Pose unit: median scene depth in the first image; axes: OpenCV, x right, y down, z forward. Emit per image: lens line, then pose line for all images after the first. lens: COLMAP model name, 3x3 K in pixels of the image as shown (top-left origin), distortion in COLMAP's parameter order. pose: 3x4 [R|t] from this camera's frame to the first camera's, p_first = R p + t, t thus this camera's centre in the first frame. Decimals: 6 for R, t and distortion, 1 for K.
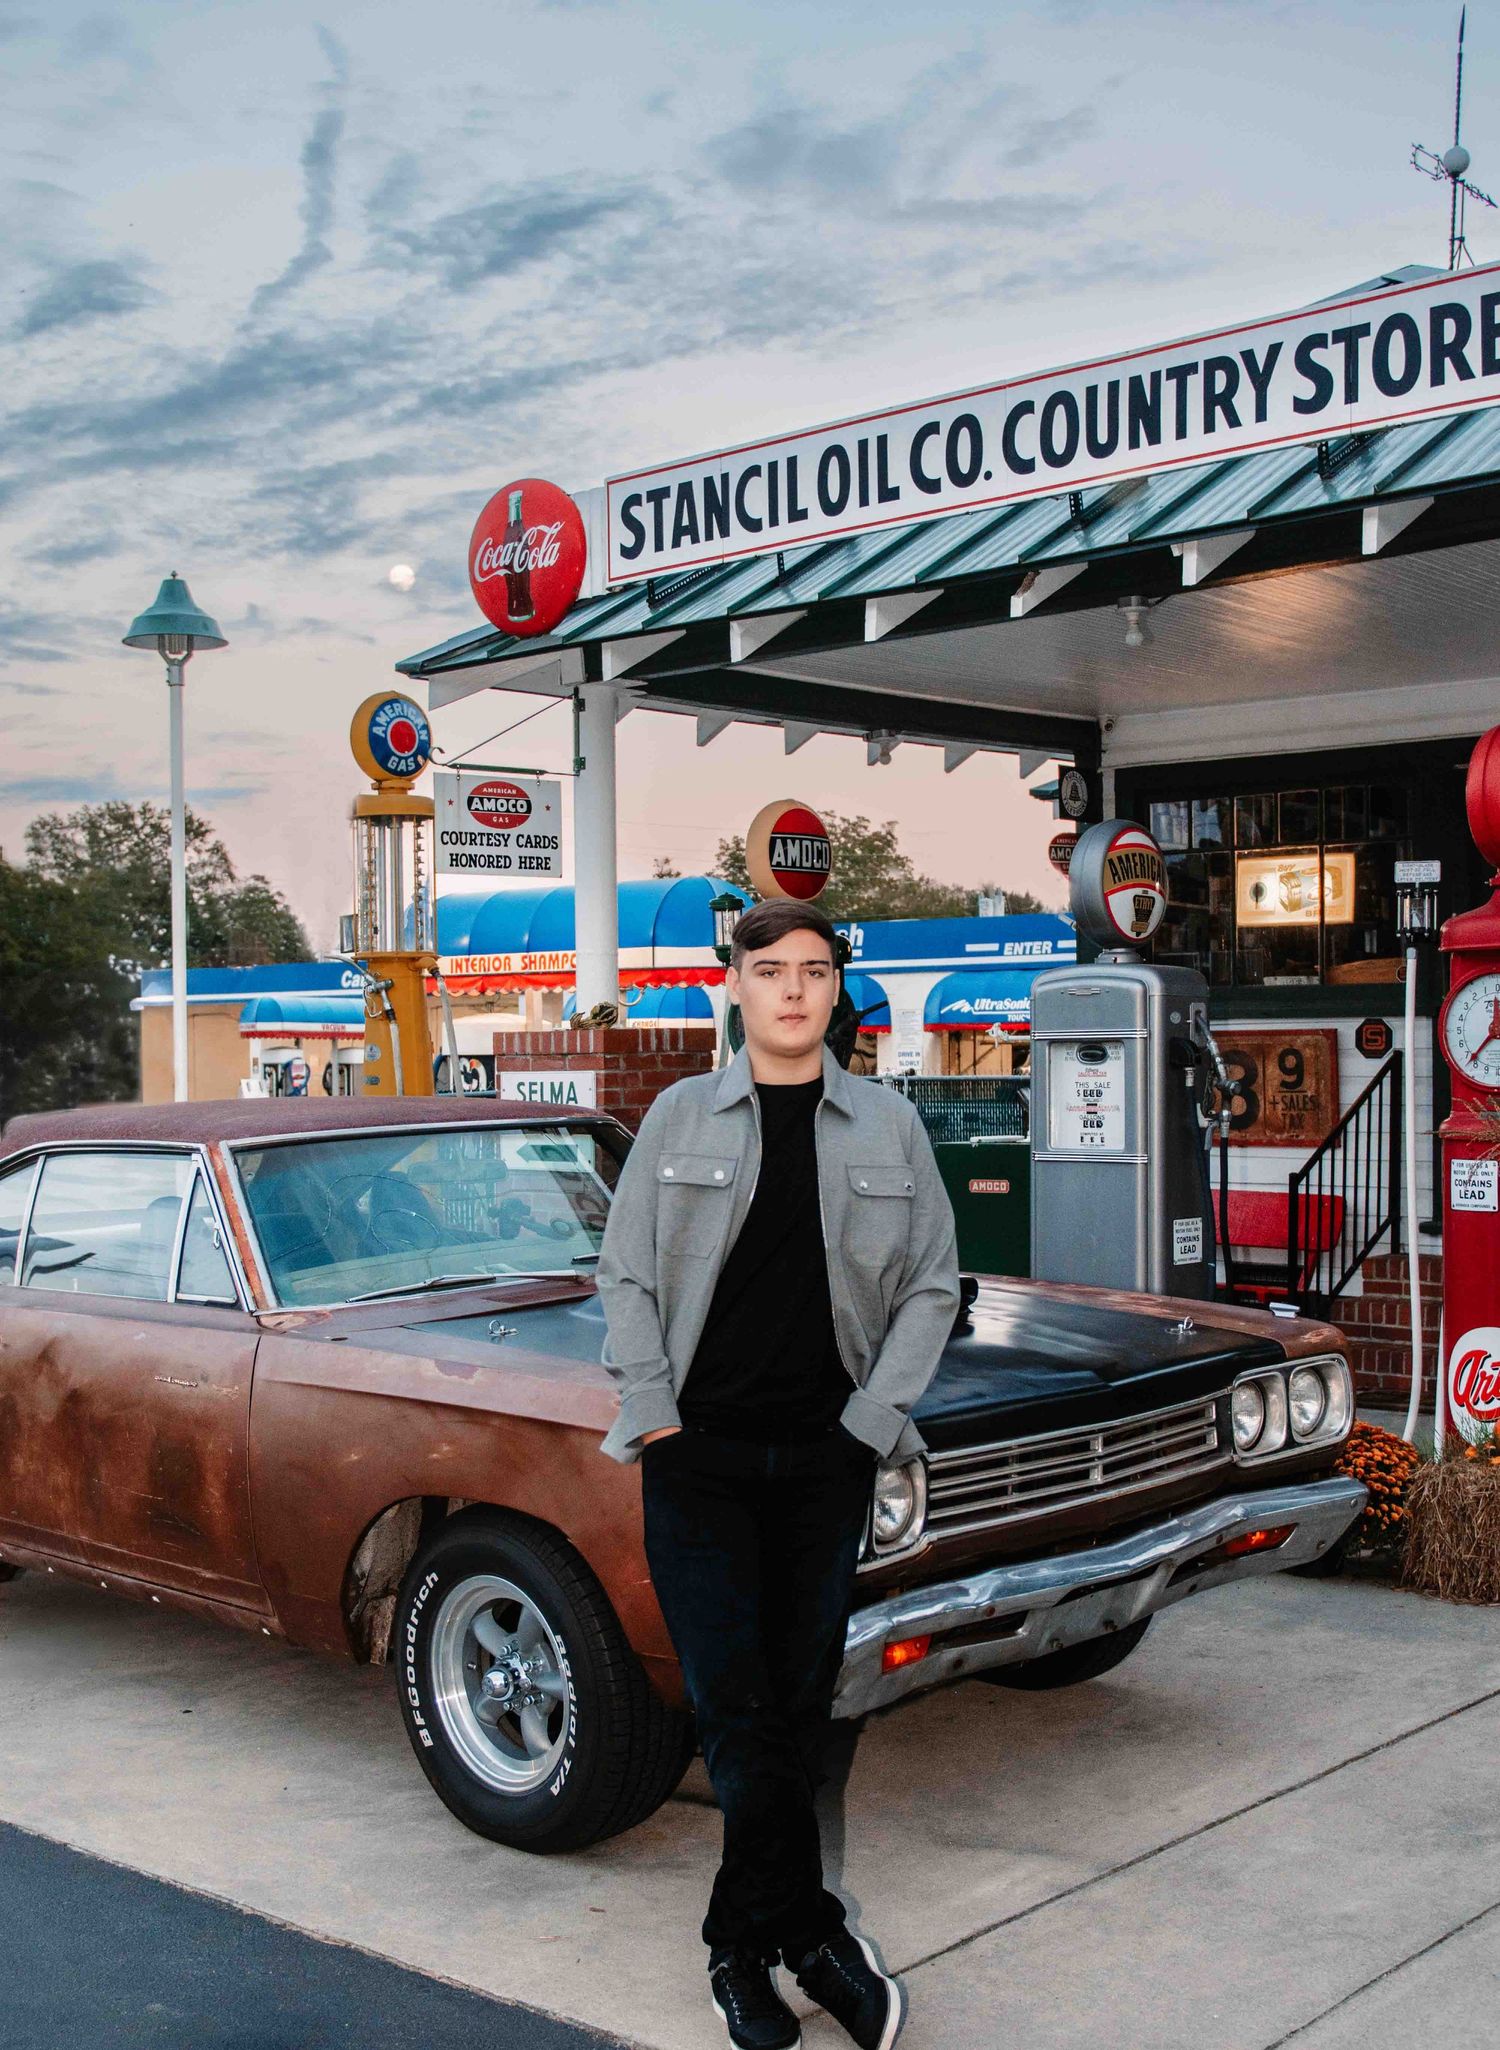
lens RADIAL K [[2400.6, 0, 751.1], [0, 2400.6, 1121.5], [0, 0, 1]] dist [-0.046170, 0.000000]
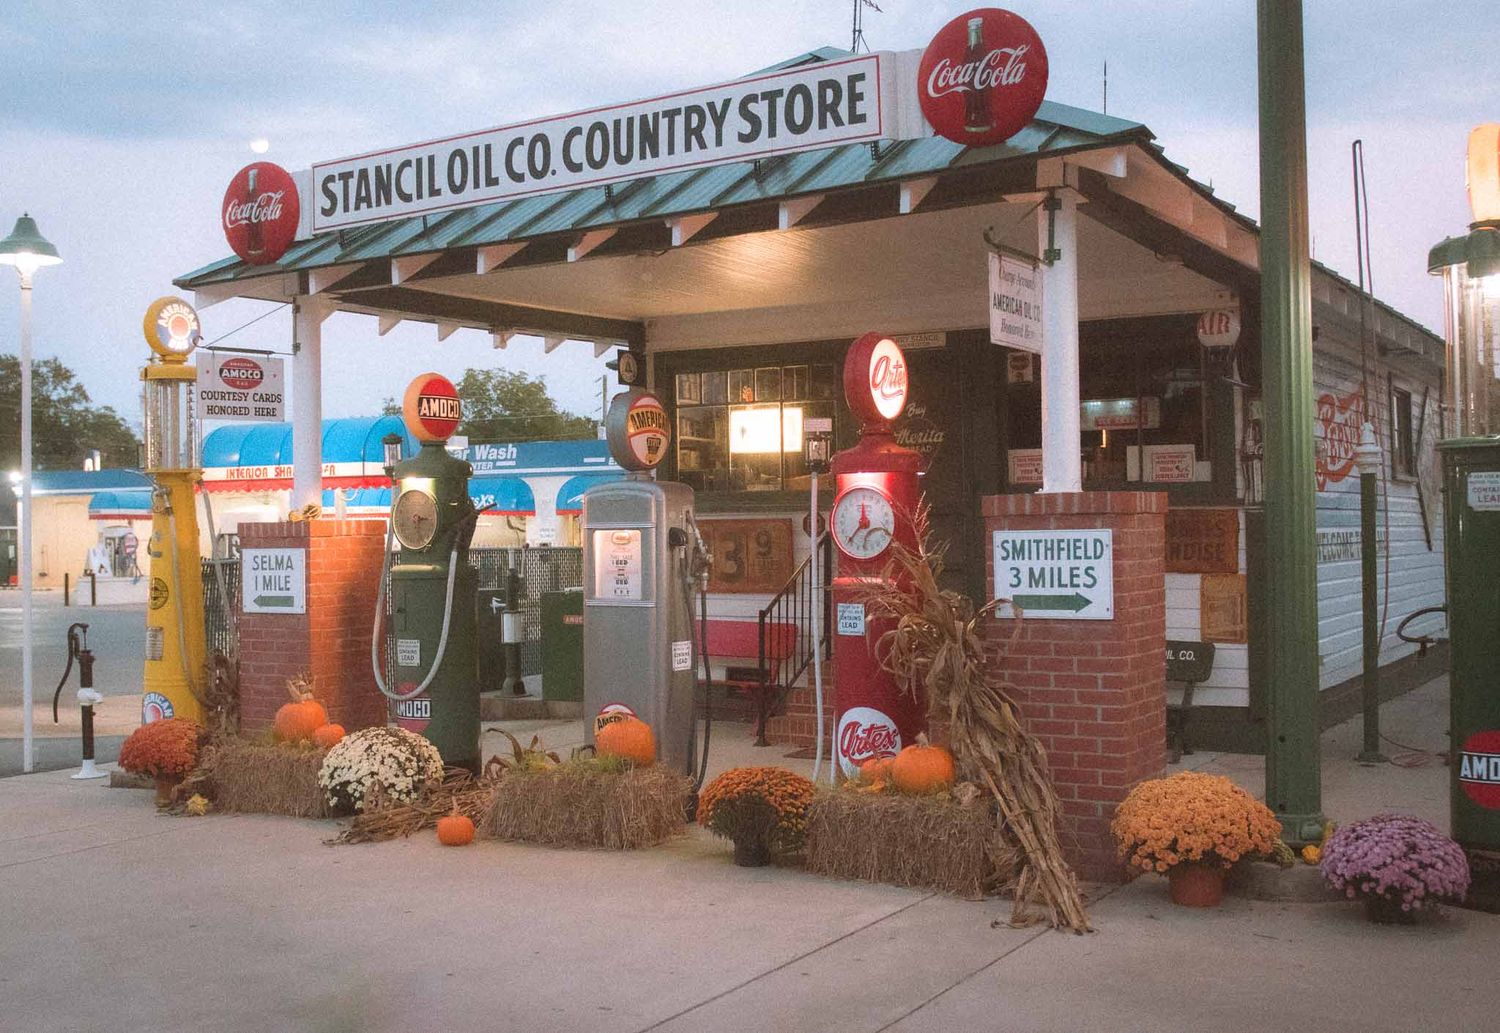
lens RADIAL K [[1586.2, 0, 714.5], [0, 1586.2, 509.4], [0, 0, 1]] dist [-0.052555, 0.000000]
pose [[0.986368, -0.000234, 0.164555, 0.028448], [0.006783, 0.999207, -0.039238, -0.004921], [-0.164416, 0.039820, 0.985587, -0.036041]]
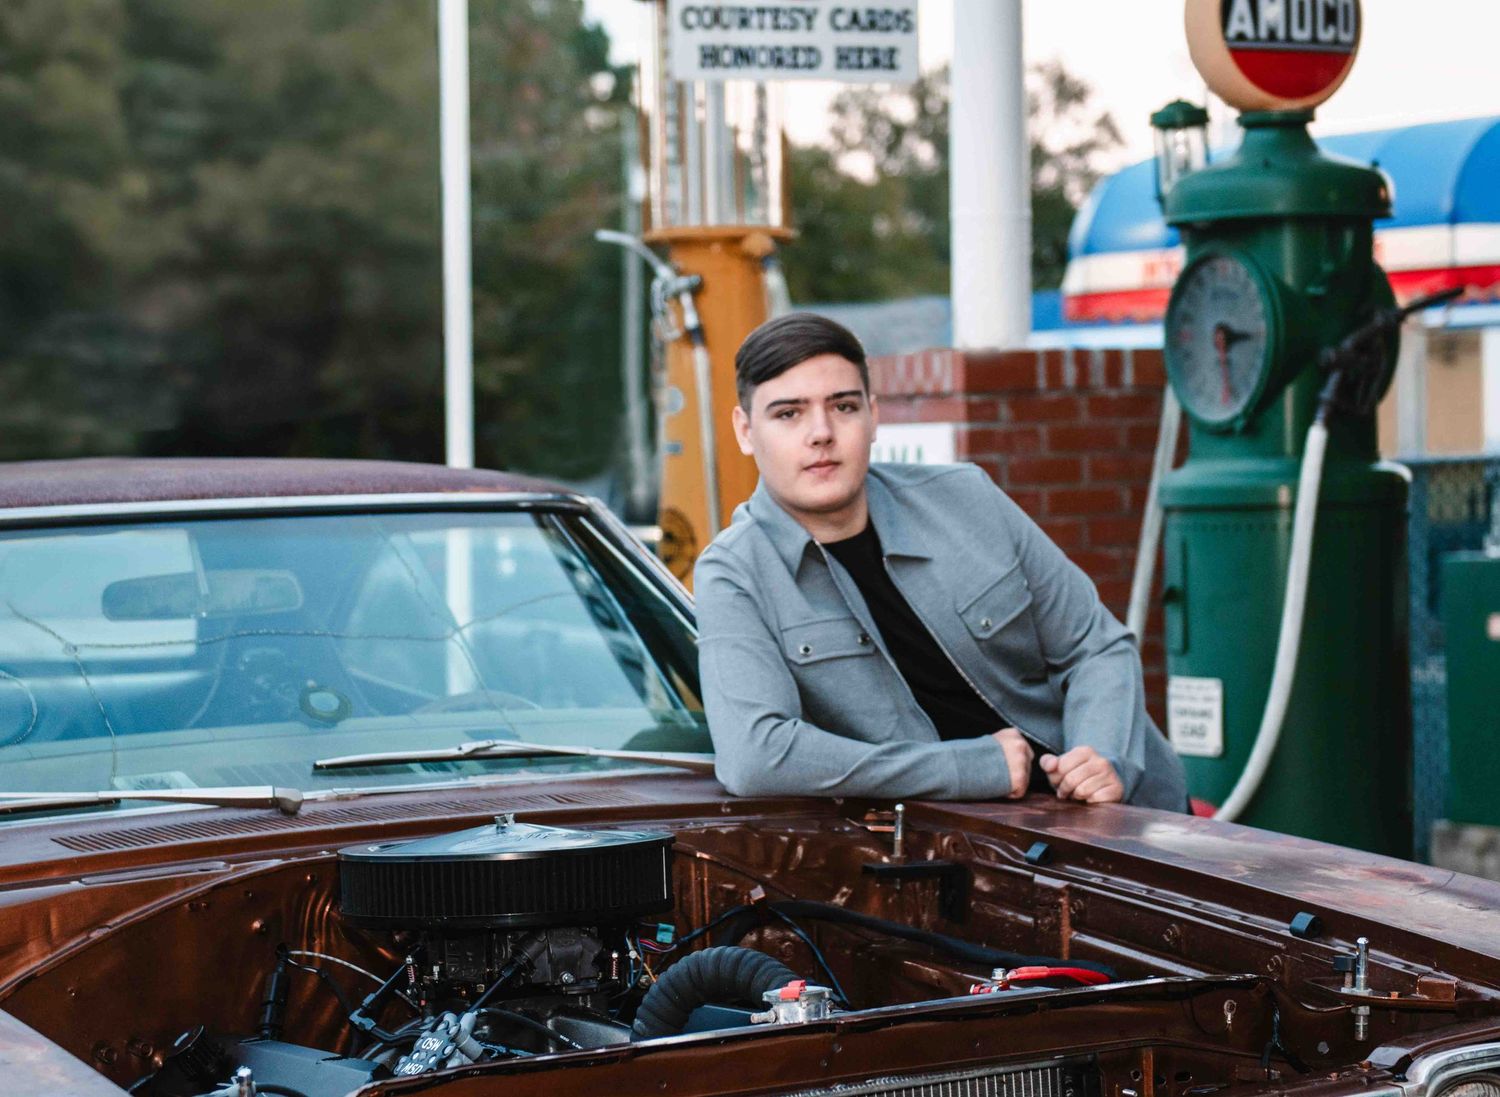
lens RADIAL K [[3697.2, 0, 750.1], [0, 3697.2, 549.2], [0, 0, 1]] dist [0.090054, 0.000000]
pose [[0.949285, 0.001341, -0.314414, 0.172136], [-0.000170, 0.999993, 0.003751, 0.005017], [0.314417, -0.003507, 0.949279, 0.177205]]
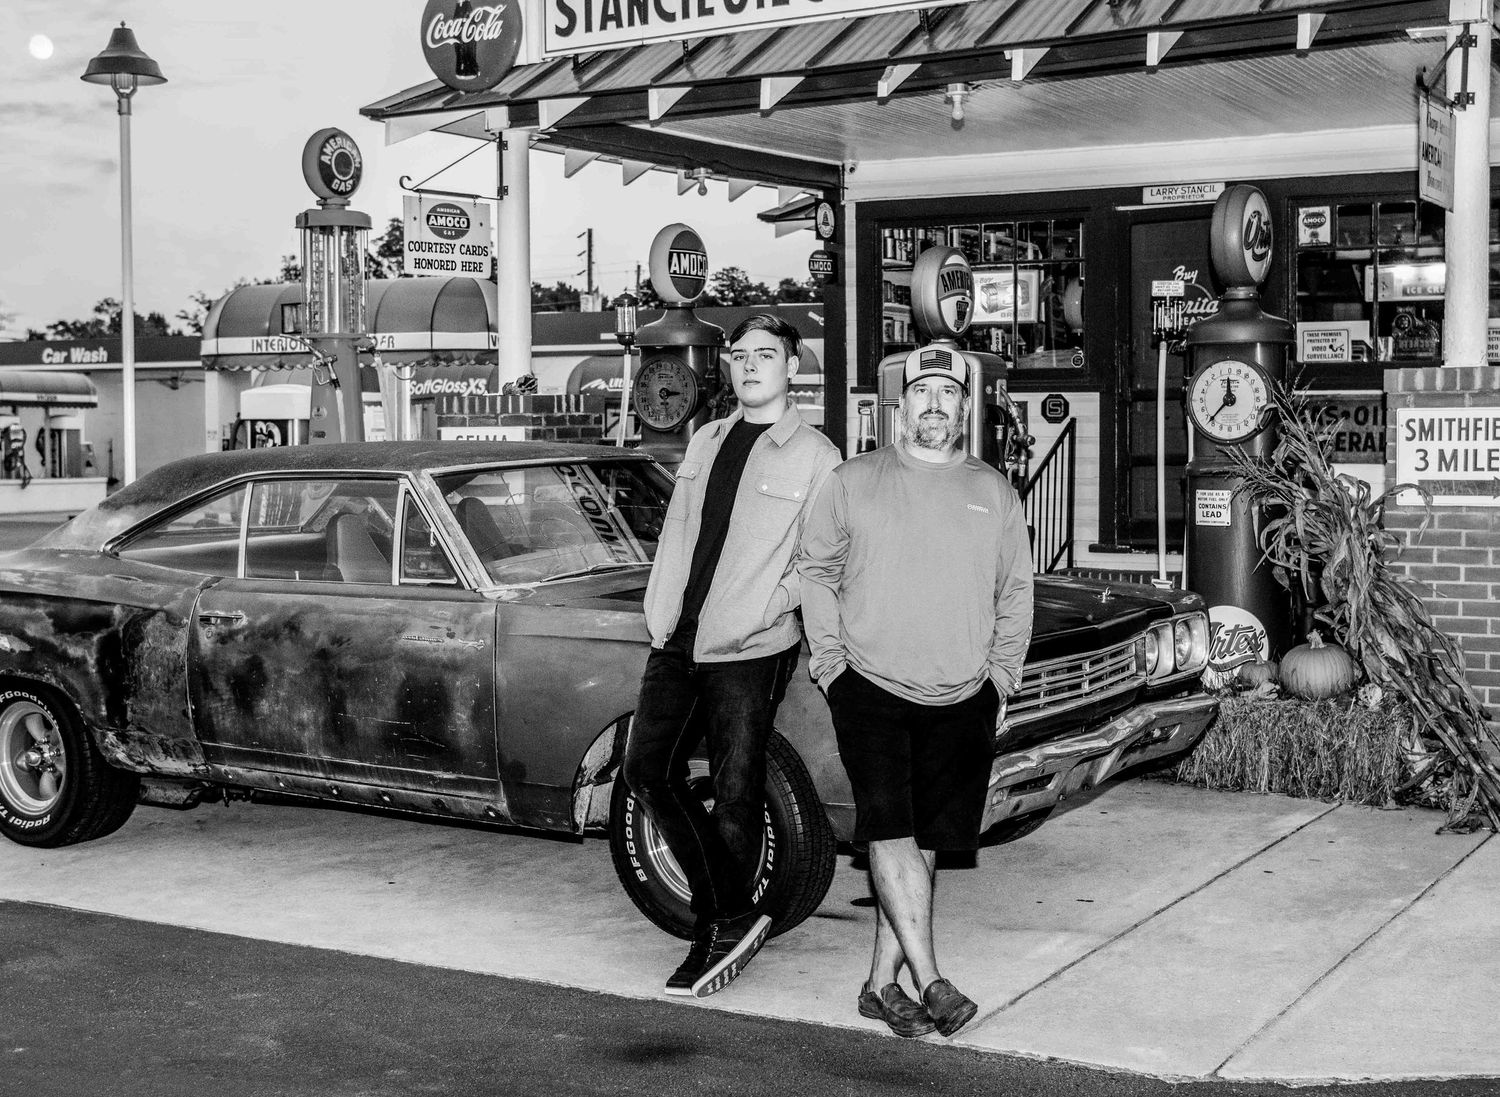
lens RADIAL K [[2023.8, 0, 740.8], [0, 2023.8, 535.0], [0, 0, 1]] dist [-0.034354, 0.000000]
pose [[0.982644, -0.002715, 0.185481, -0.164179], [-0.002045, 0.999674, 0.025470, 0.010268], [-0.185490, -0.025407, 0.982318, -0.116158]]
